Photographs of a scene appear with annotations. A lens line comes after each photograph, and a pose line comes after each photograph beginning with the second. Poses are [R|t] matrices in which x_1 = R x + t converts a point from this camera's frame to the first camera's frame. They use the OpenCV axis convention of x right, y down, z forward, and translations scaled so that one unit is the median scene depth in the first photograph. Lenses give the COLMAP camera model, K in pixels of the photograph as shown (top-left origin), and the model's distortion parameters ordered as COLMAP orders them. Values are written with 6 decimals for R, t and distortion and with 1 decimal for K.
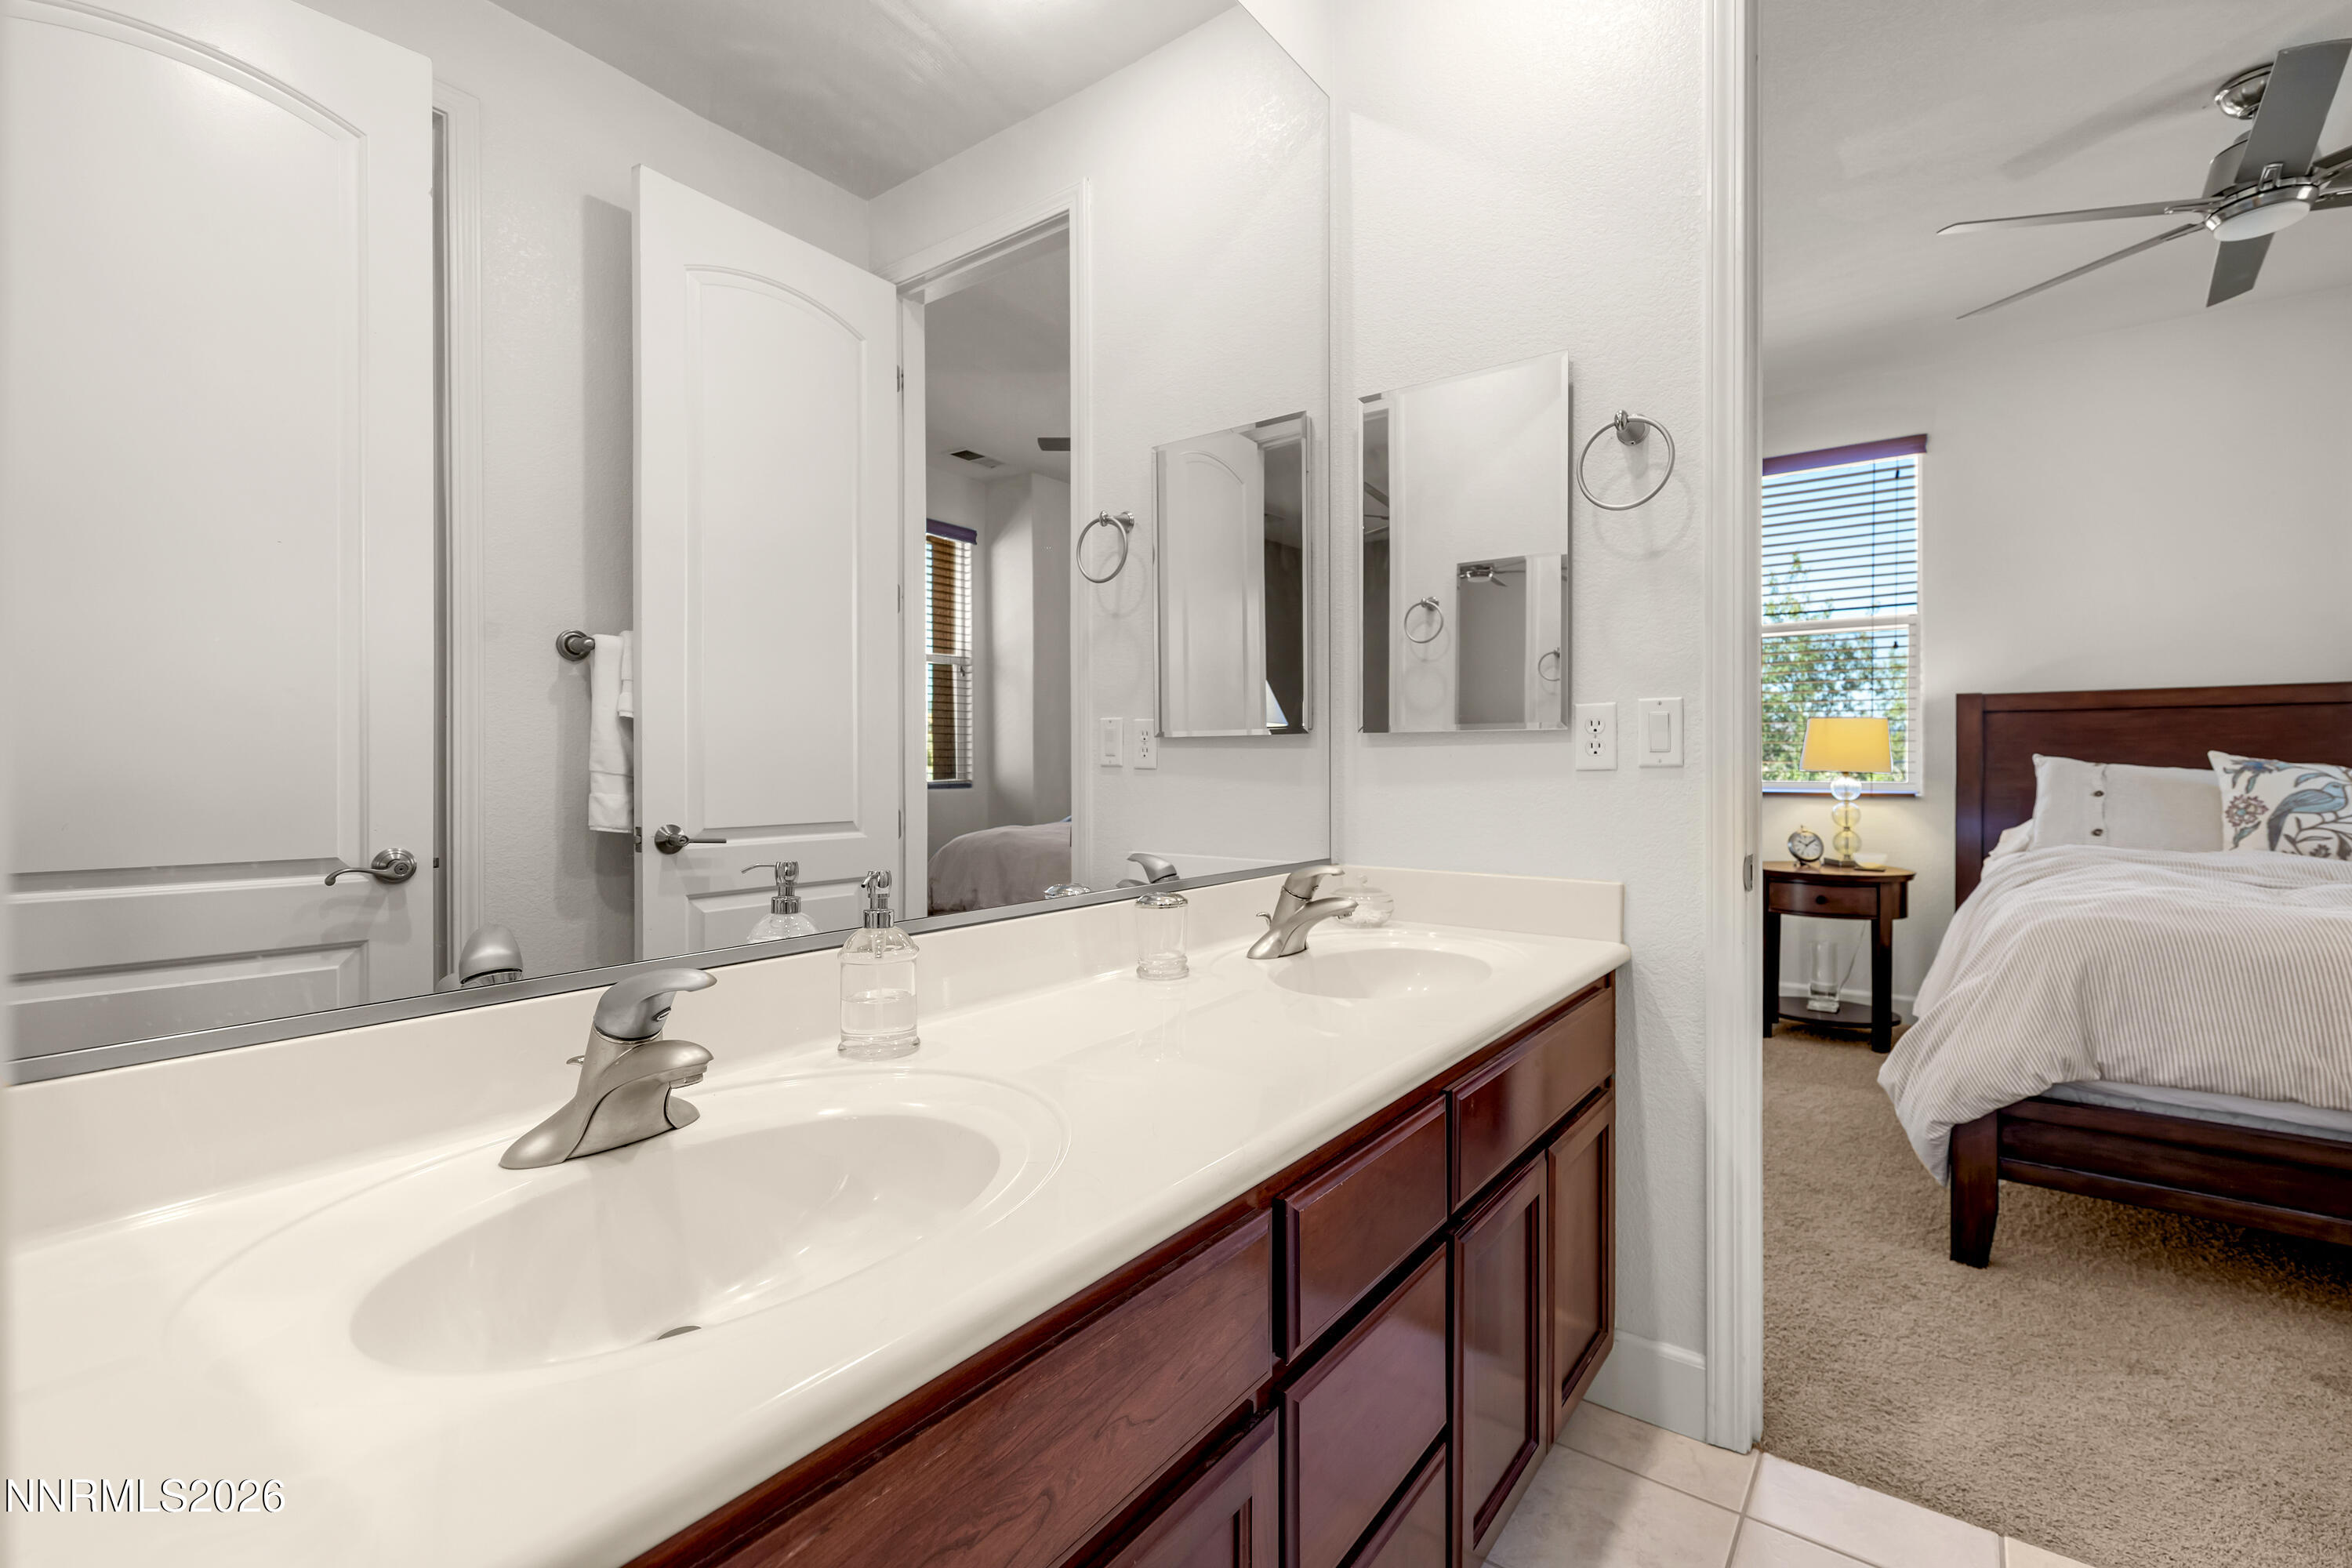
lens RADIAL K [[1043.0, 0, 1176.6], [0, 1043.0, 774.5], [0, 0, 1]] dist [0.000017, -0.000137]
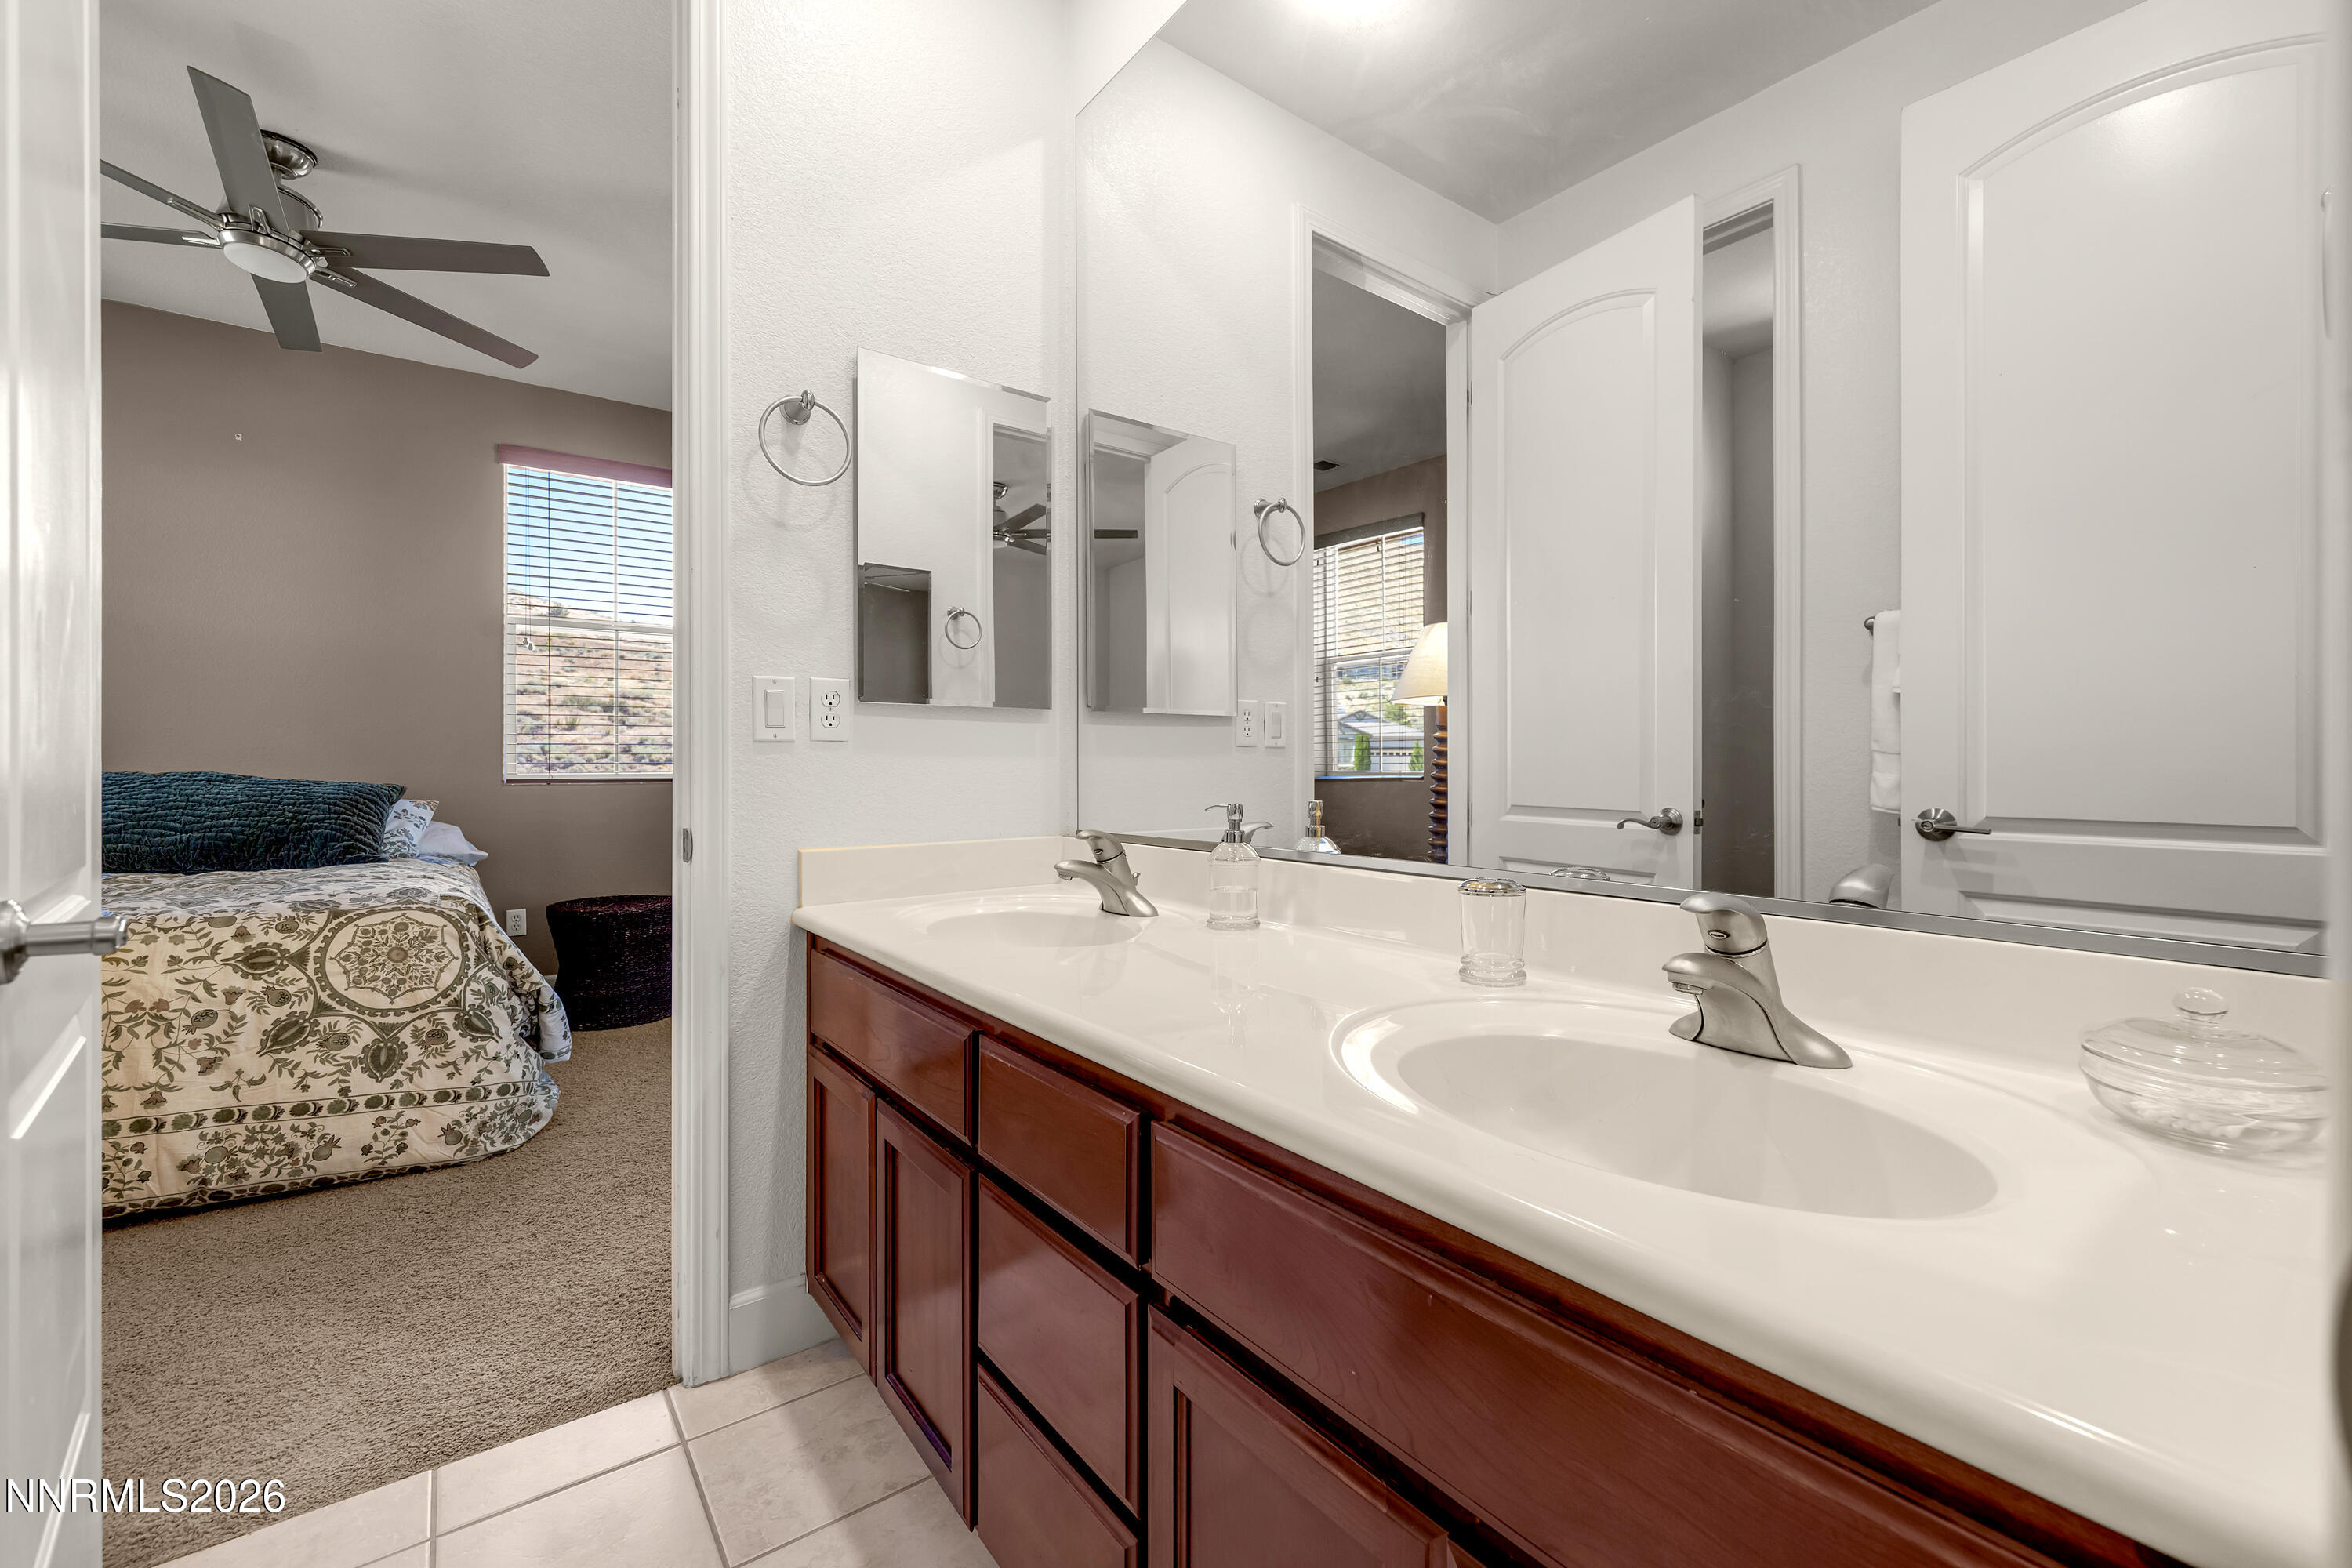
lens RADIAL K [[968.7, 0, 1179.6], [0, 968.7, 764.5], [0, 0, 1]] dist [0.002140, -0.000392]
pose [[-0.278442, 0.006958, -0.960428, 0.613655], [-0.006947, 0.999933, 0.009258, 0.008202], [0.960428, 0.009250, -0.278375, 0.741727]]
